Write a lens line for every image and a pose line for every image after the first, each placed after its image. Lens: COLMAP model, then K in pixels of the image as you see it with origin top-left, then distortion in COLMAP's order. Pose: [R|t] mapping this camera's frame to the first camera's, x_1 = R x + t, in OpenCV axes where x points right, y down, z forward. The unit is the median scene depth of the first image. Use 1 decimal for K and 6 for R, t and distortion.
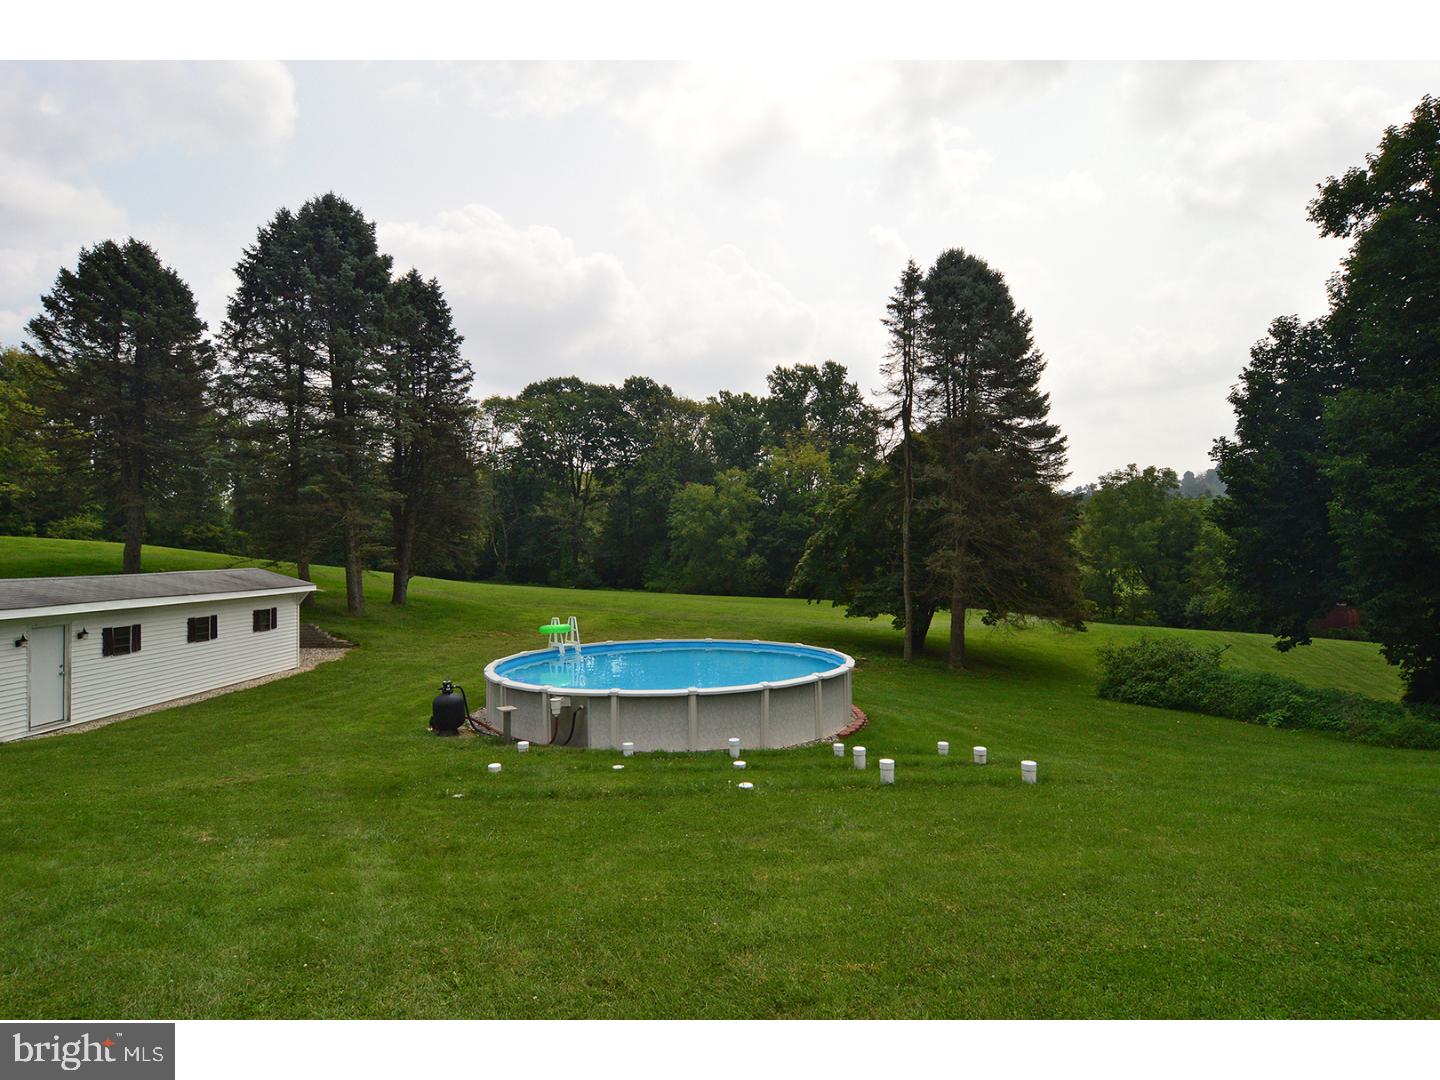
lens RADIAL K [[793.0, 0, 724.2], [0, 793.0, 541.8], [0, 0, 1]] dist [-0.017990, -0.000817]
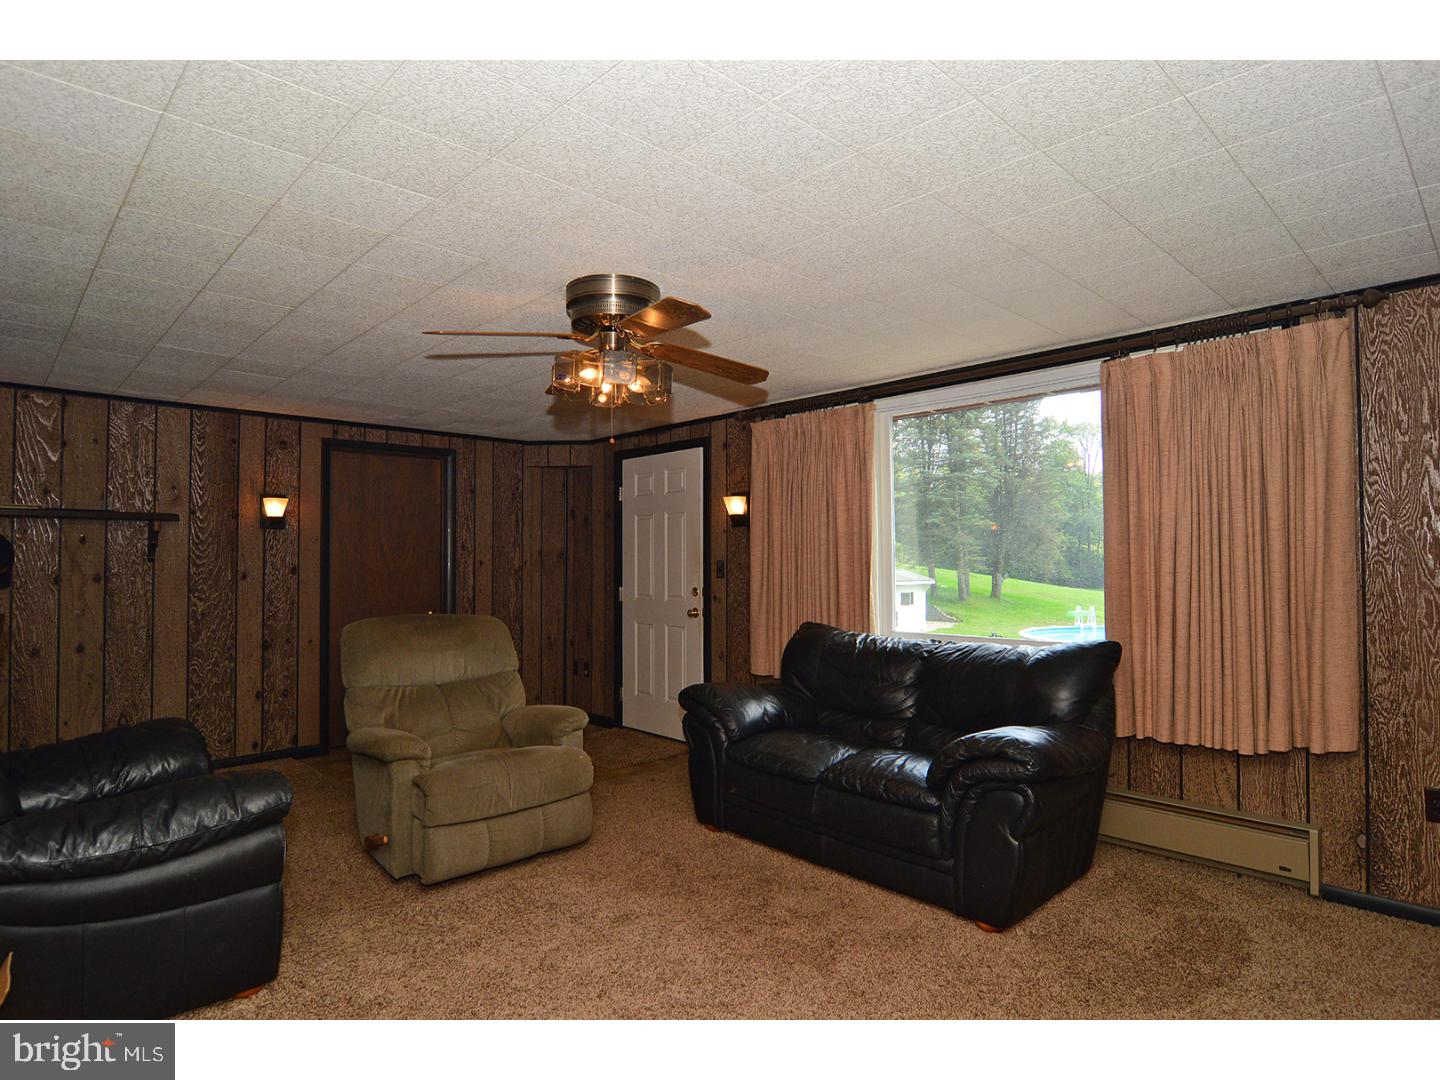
lens RADIAL K [[793.0, 0, 722.5], [0, 793.0, 541.3], [0, 0, 1]] dist [-0.017990, -0.000817]
pose [[0.721039, -0.005439, -0.692873, 0.250013], [-0.003347, 0.999930, -0.011332, -0.005063], [0.692886, 0.010490, 0.720970, -0.405716]]
